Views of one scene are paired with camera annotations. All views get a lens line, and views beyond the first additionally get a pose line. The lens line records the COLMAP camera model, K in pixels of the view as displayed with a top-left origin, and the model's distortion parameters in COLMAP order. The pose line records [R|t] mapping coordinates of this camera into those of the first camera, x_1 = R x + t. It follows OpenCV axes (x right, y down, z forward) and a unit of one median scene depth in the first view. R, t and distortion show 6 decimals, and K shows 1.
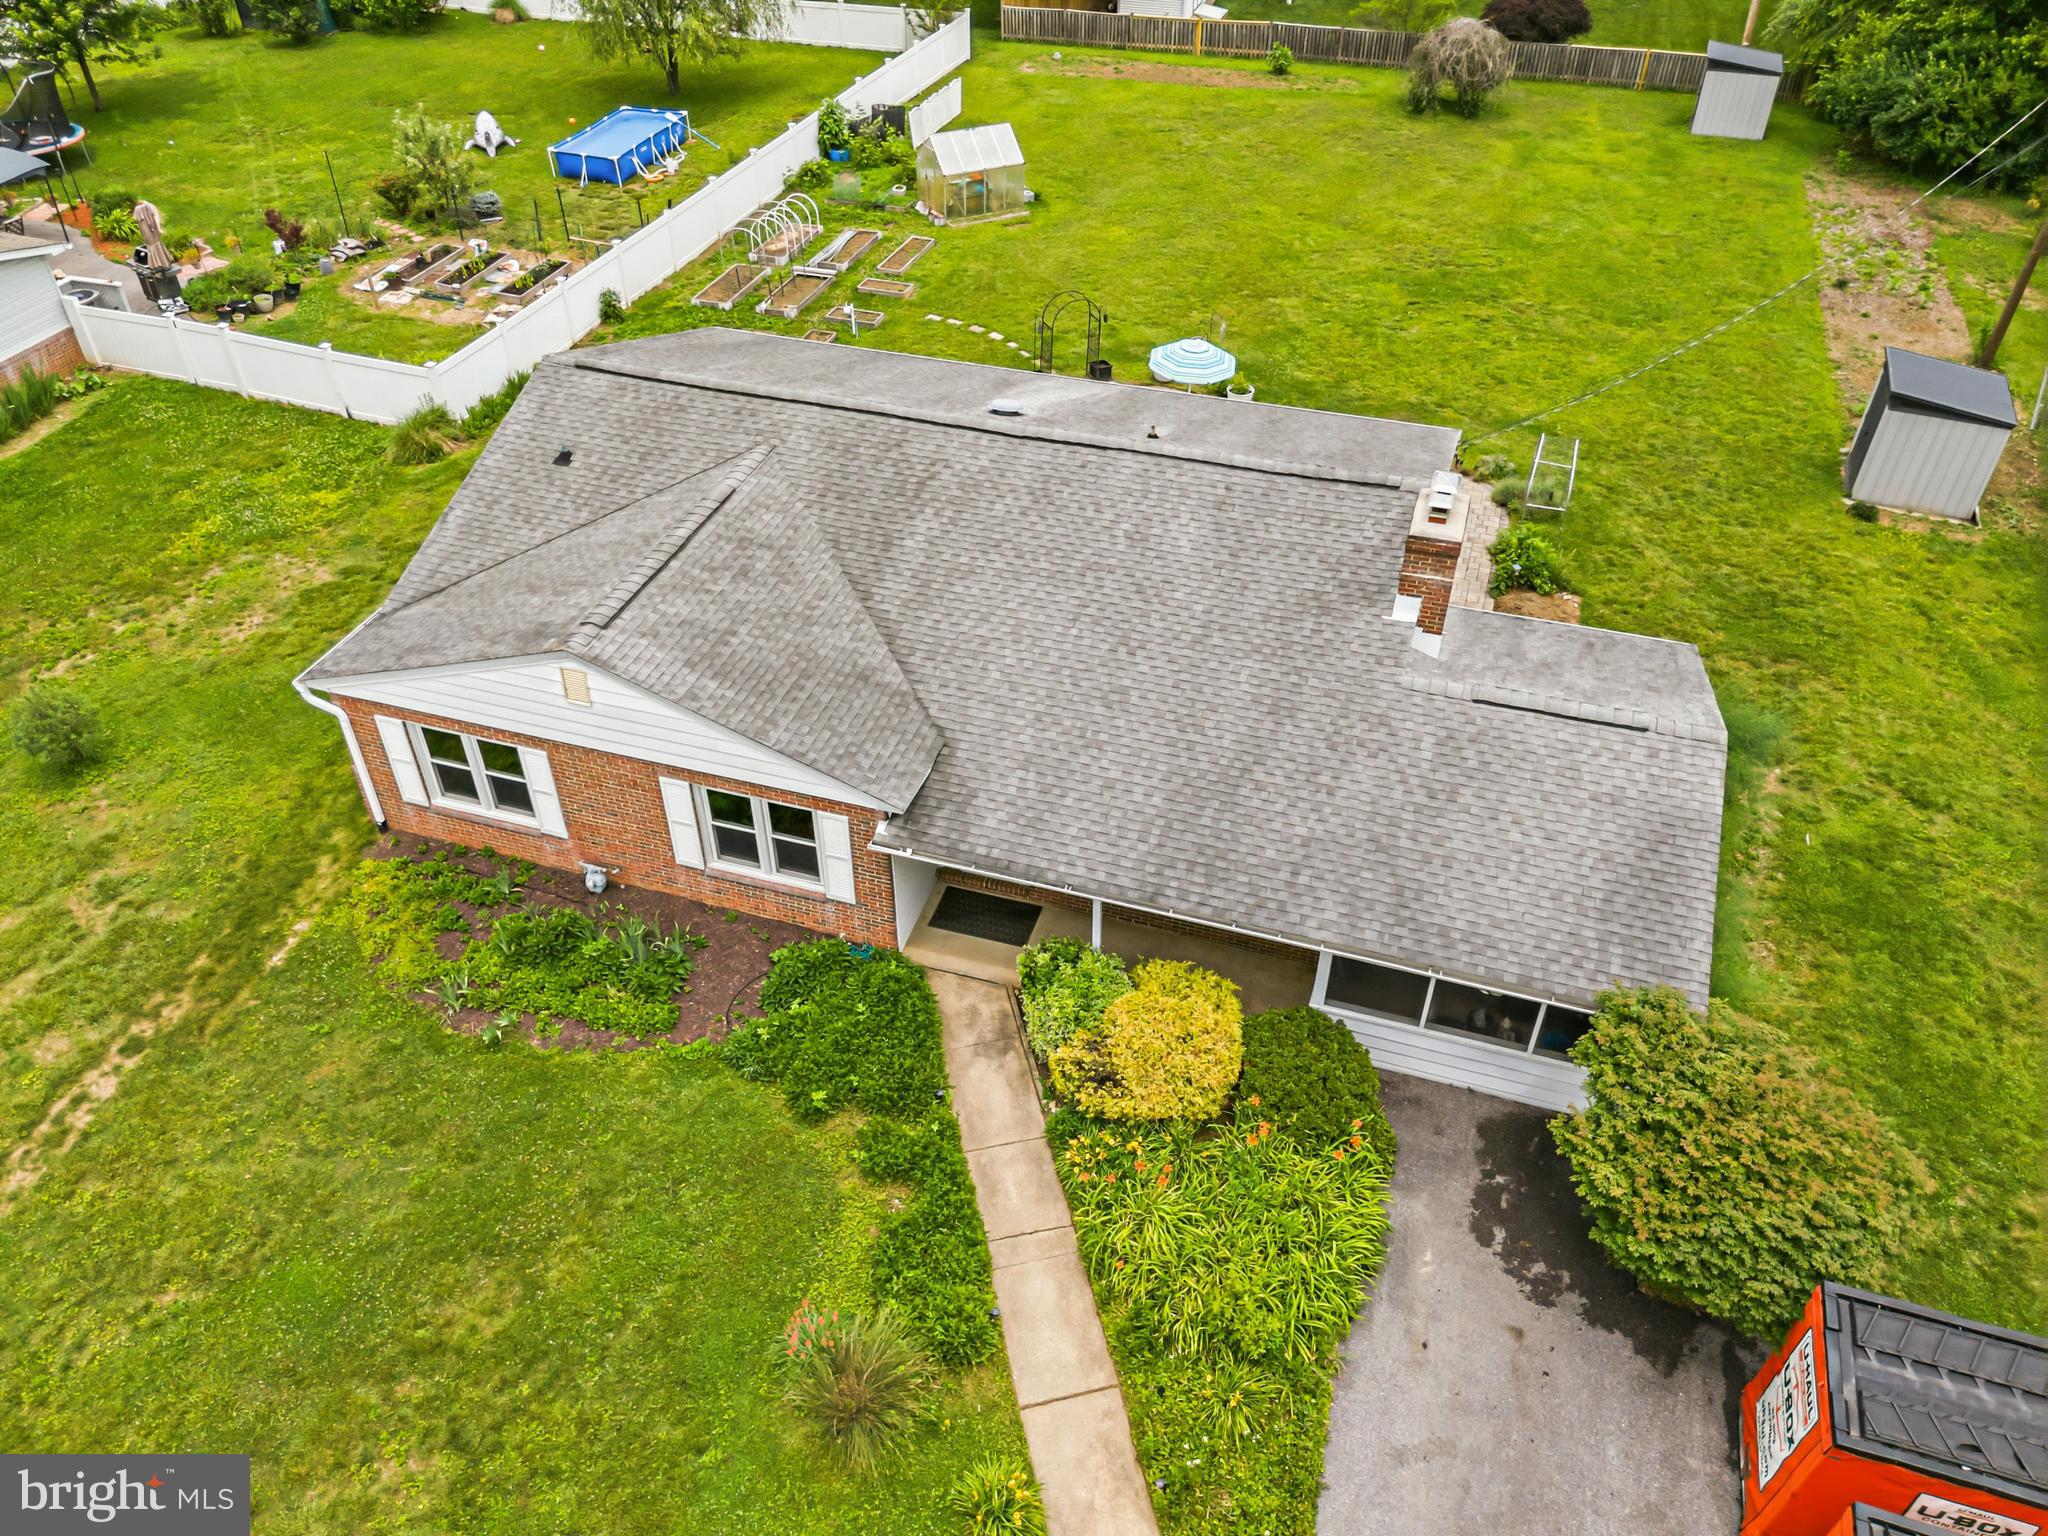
lens RADIAL K [[1504.8, 0, 1024.0], [0, 1504.8, 768.0], [0, 0, 1]] dist [0.075612, -0.066075]
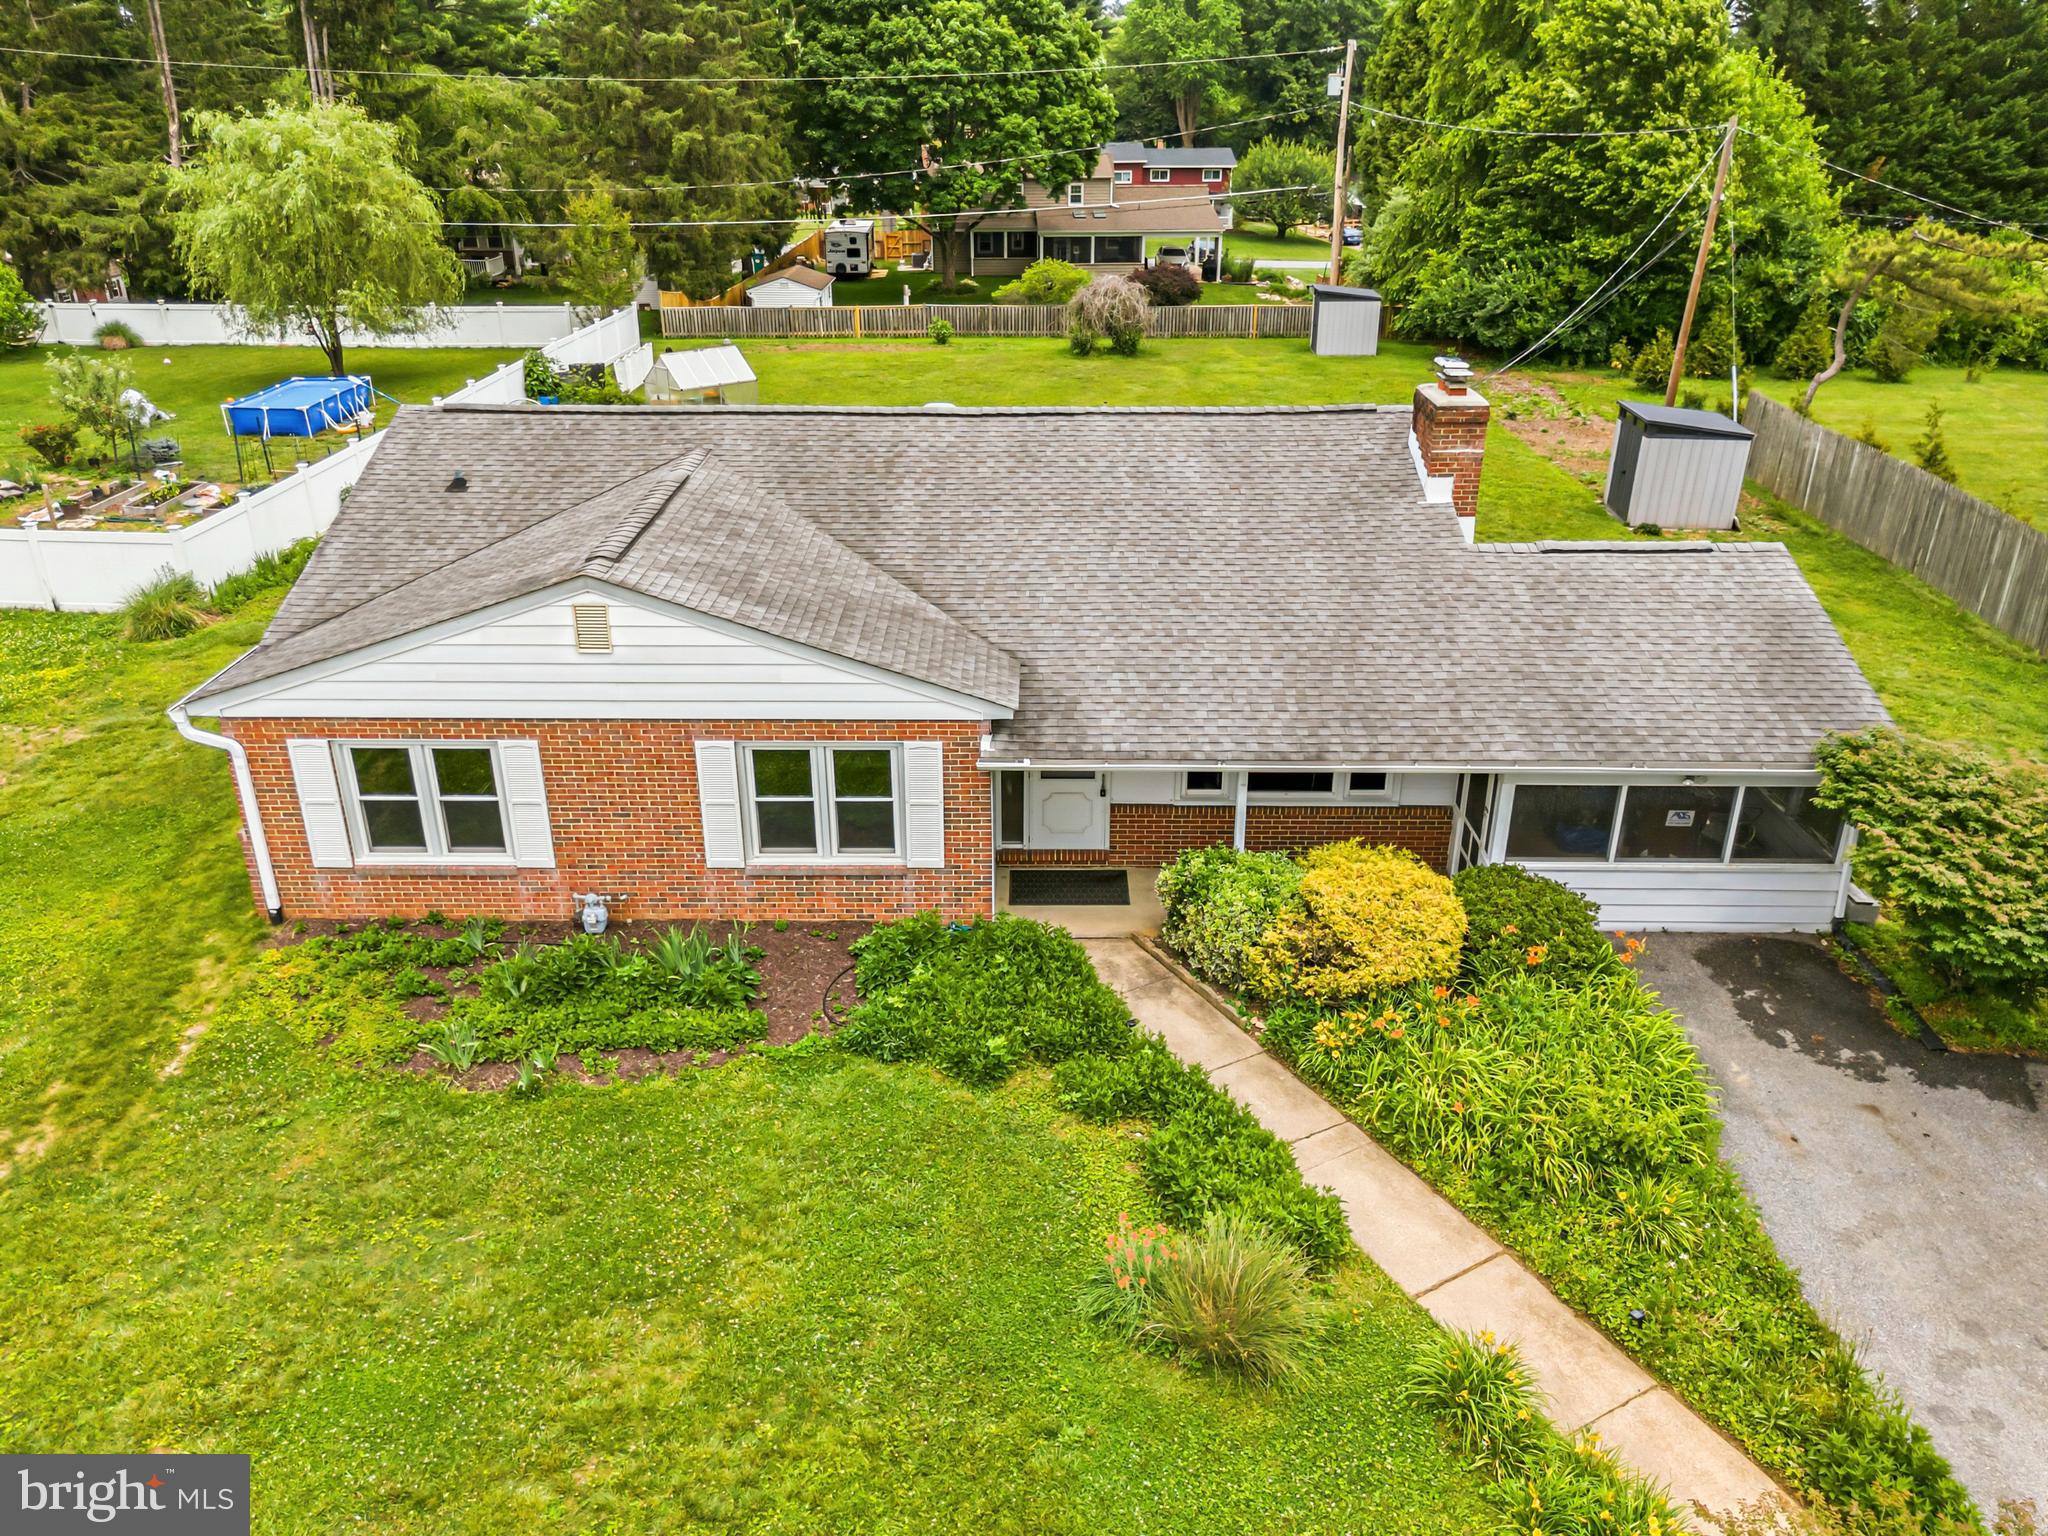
lens RADIAL K [[1504.8, 0, 1024.0], [0, 1504.8, 768.0], [0, 0, 1]] dist [0.075612, -0.066075]
pose [[0.953868, -0.123137, 0.273811, -0.282766], [0.189306, 0.954552, -0.230205, 0.230918], [-0.233020, 0.271419, 0.933827, 0.186585]]
